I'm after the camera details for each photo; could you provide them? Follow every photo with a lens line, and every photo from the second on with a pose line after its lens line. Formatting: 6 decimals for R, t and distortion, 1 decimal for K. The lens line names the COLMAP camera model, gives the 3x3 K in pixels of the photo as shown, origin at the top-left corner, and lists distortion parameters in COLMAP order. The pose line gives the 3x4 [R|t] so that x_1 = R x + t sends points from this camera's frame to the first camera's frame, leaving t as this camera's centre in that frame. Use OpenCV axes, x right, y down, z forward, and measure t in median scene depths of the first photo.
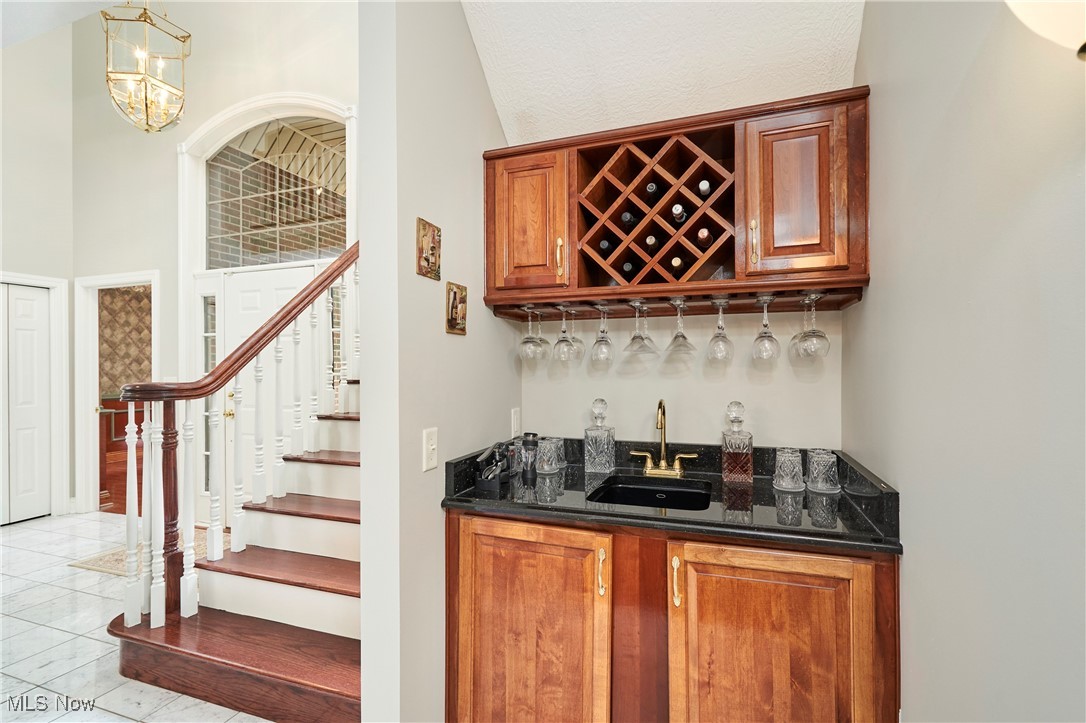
lens RADIAL K [[505.8, 0, 547.3], [0, 505.8, 365.4], [0, 0, 1]] dist [0.000009, 0.000436]
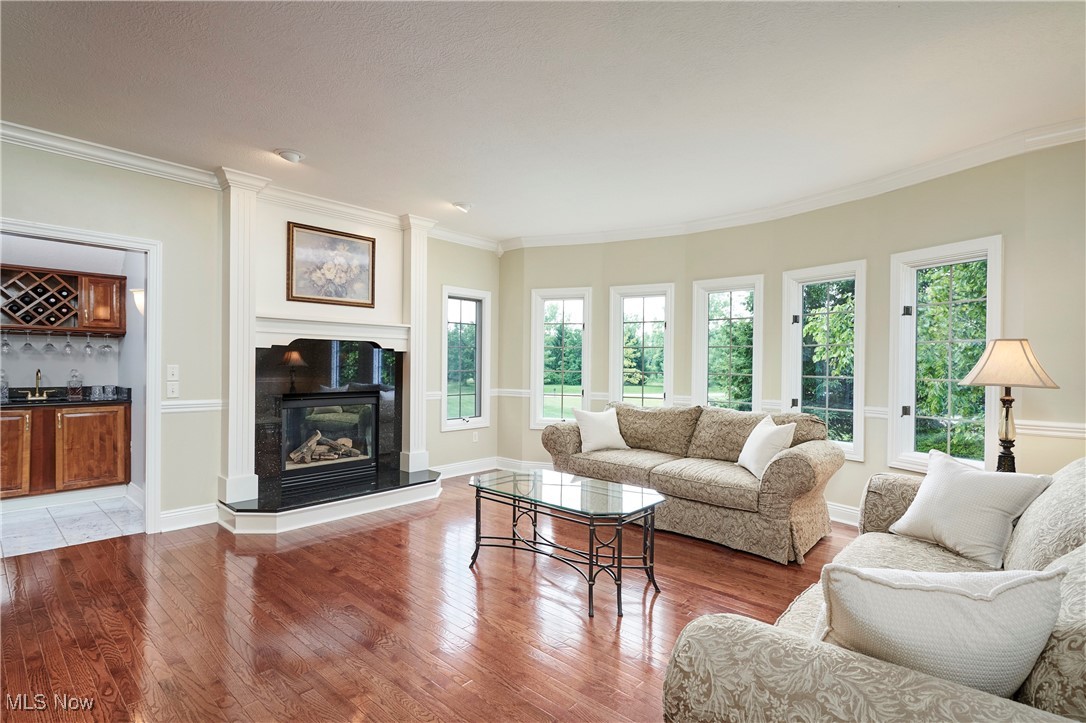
lens RADIAL K [[523.8, 0, 543.0], [0, 523.8, 361.5], [0, 0, 1]] dist [-0.000293, 0.000100]
pose [[0.376884, 0.006355, 0.926239, -1.411625], [-0.010268, 0.999944, -0.002683, 0.013335], [-0.926204, -0.008500, 0.376928, -2.629711]]
